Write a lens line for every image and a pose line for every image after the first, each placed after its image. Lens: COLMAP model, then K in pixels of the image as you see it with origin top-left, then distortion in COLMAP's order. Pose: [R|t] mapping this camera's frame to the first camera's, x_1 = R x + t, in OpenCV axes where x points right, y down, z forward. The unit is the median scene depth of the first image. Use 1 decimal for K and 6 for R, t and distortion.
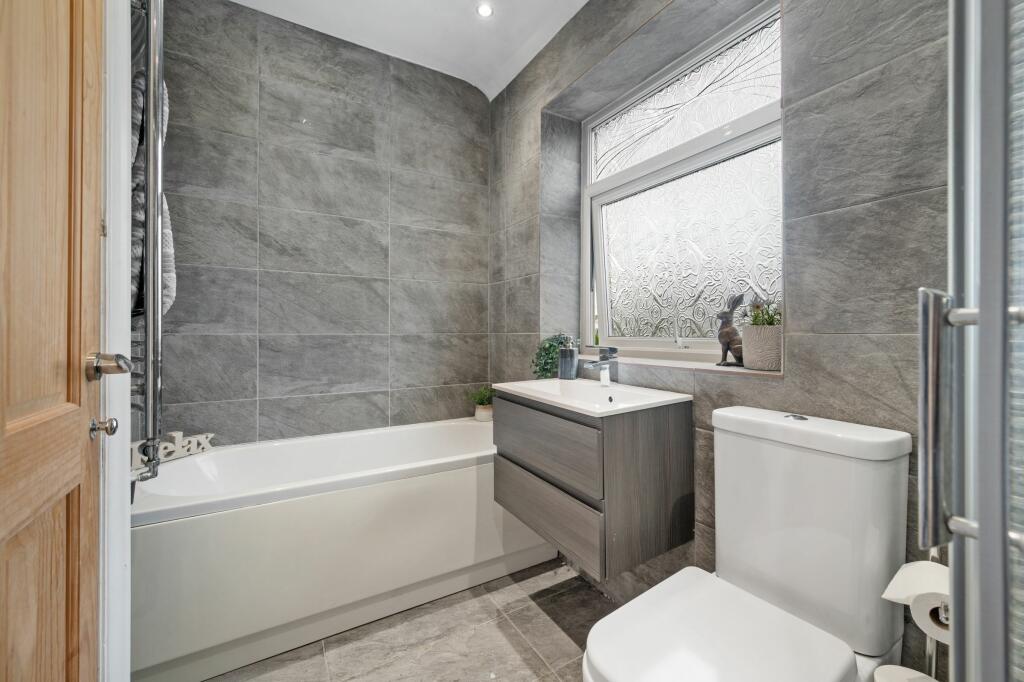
lens RADIAL K [[403.6, 0, 511.0], [0, 403.6, 335.0], [0, 0, 1]] dist [-0.001811, 0.000071]
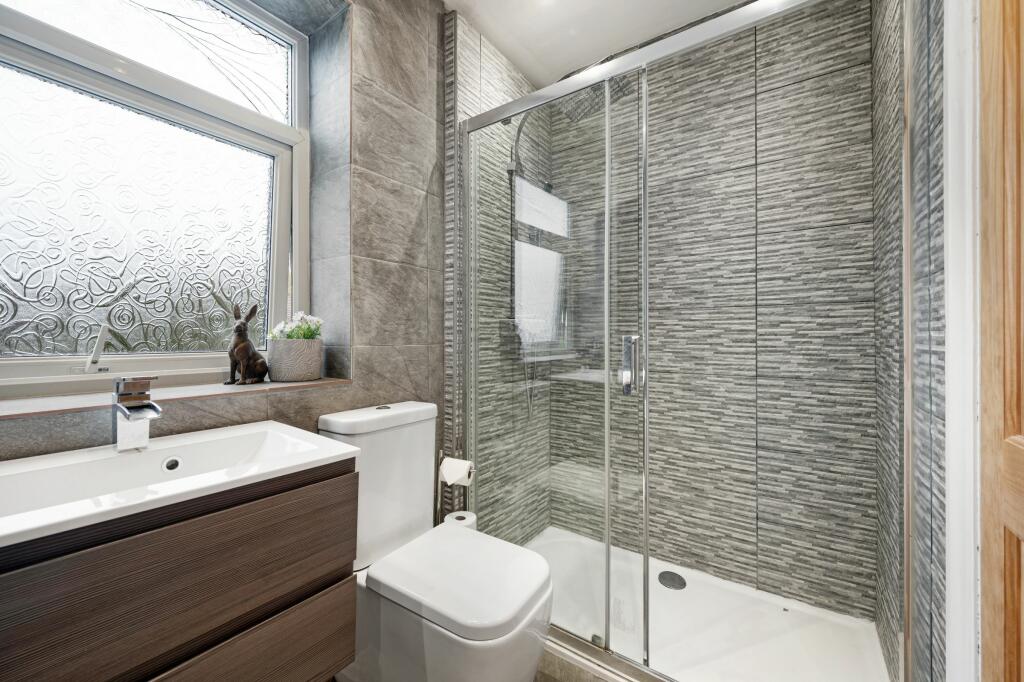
lens RADIAL K [[403.6, 0, 512.8], [0, 403.6, 335.7], [0, 0, 1]] dist [-0.001811, 0.000071]
pose [[-0.410212, 0.000915, 0.911990, -0.681718], [0.002191, 0.999998, -0.000018, -0.036451], [-0.911988, 0.001991, -0.410213, 1.107702]]
